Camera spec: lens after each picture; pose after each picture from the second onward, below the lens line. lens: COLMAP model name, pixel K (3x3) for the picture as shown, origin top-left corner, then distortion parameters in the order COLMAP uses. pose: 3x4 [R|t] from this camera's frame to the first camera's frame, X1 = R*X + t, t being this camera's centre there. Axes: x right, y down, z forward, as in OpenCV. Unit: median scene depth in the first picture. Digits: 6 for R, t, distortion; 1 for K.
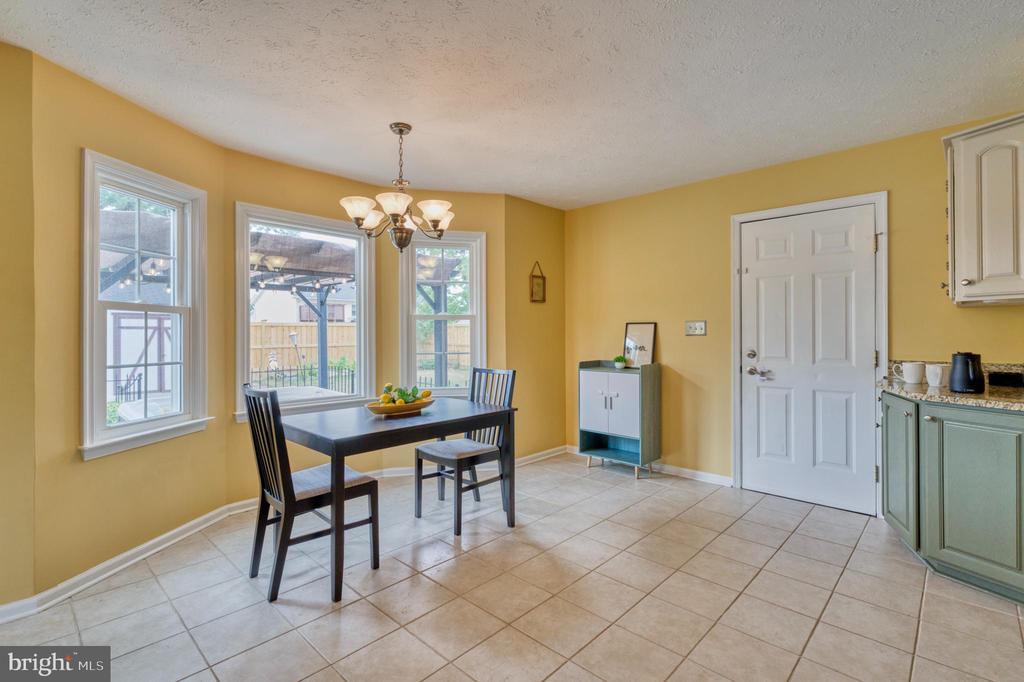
lens RADIAL K [[473.7, 0, 507.7], [0, 473.7, 343.0], [0, 0, 1]] dist [0.008861, 0.000928]
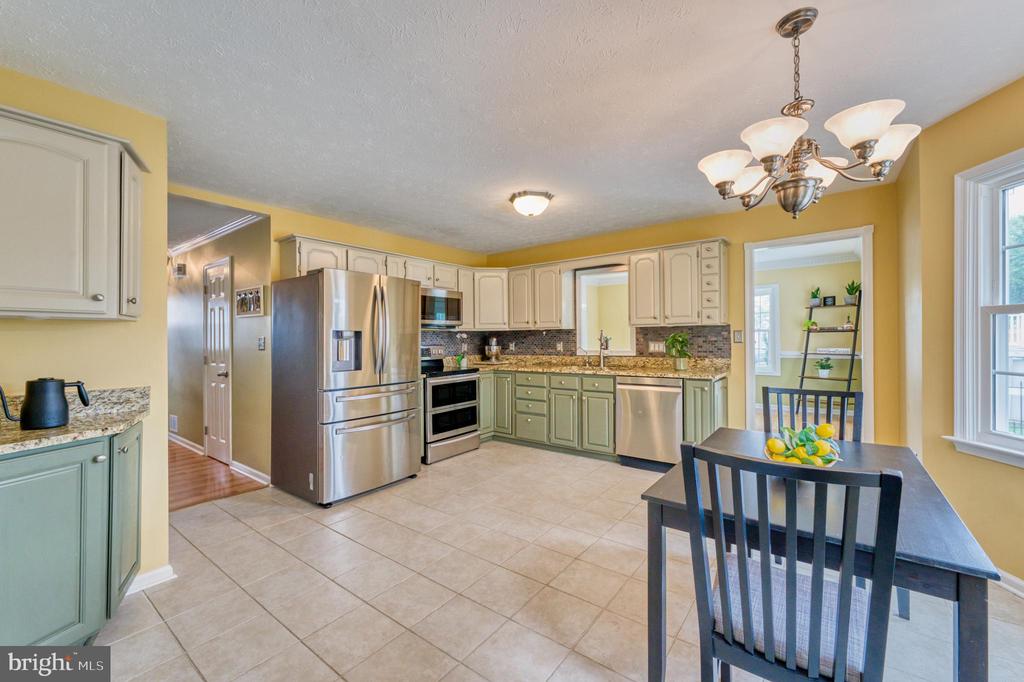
lens RADIAL K [[415.8, 0, 510.1], [0, 415.8, 332.8], [0, 0, 1]] dist [0.002126, -0.000759]
pose [[-0.993998, 0.012401, -0.108695, 0.192690], [0.011388, 0.999886, 0.009937, -0.038964], [0.108805, 0.008640, -0.994026, 1.339023]]
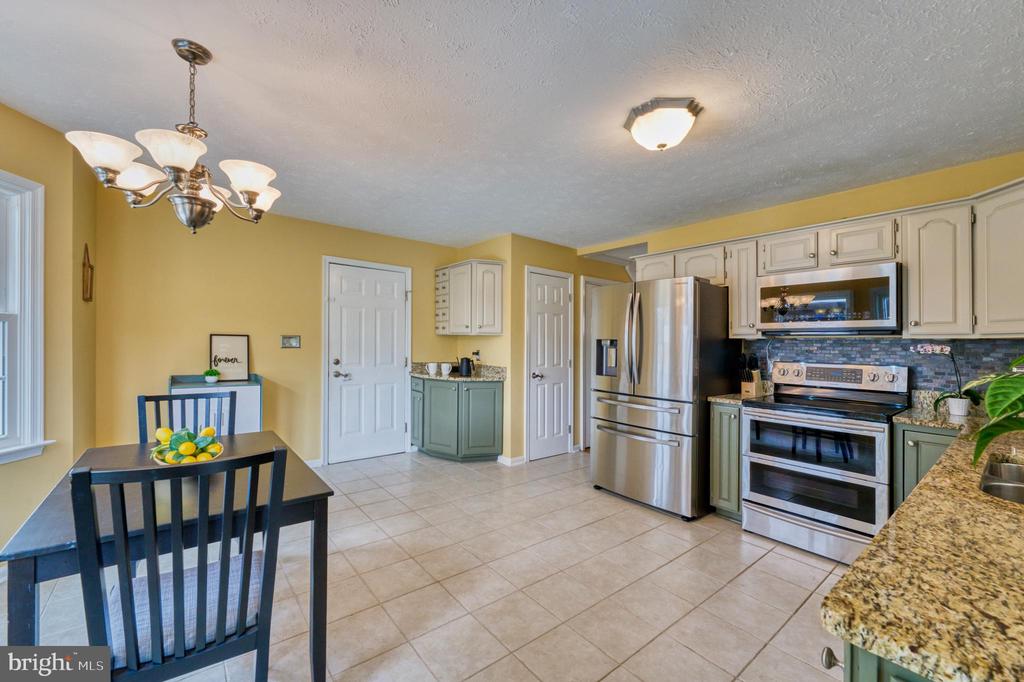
lens RADIAL K [[415.8, 0, 507.7], [0, 415.8, 341.8], [0, 0, 1]] dist [0.002126, -0.000759]
pose [[0.140679, 0.009681, 0.990008, -0.671285], [0.003402, 0.999942, -0.010262, -0.022498], [-0.990049, 0.004811, 0.140638, 0.407805]]
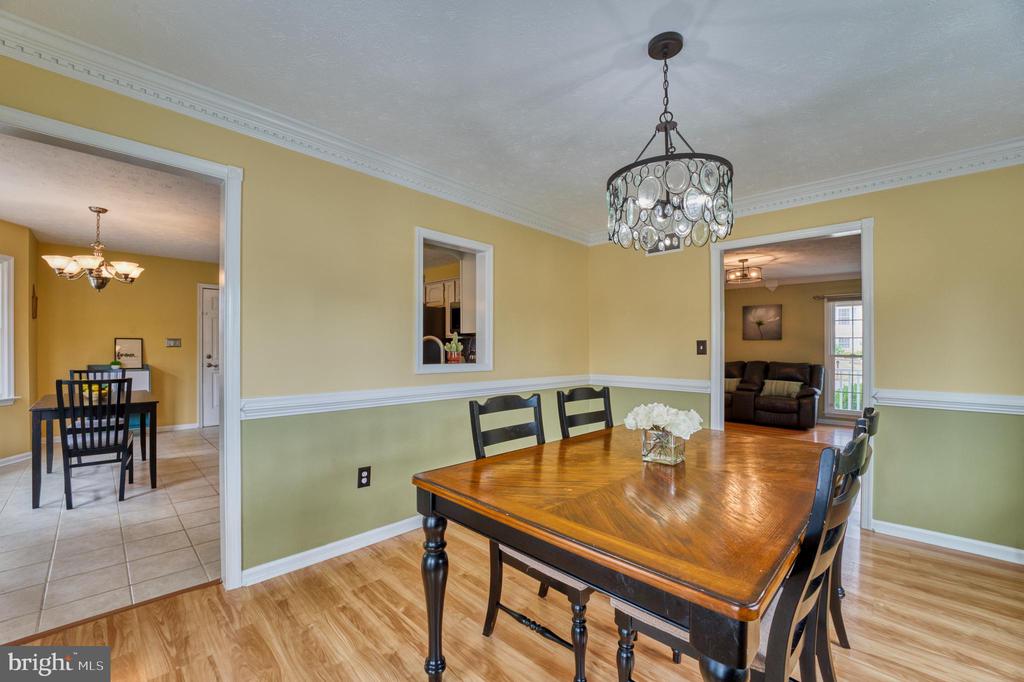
lens RADIAL K [[415.8, 0, 480.8], [0, 415.8, 347.6], [0, 0, 1]] dist [0.002126, -0.000759]
pose [[0.060892, 0.004420, 0.998135, -1.304114], [0.011625, 0.999919, -0.005137, 0.008578], [-0.998077, 0.011917, 0.060835, -0.260974]]
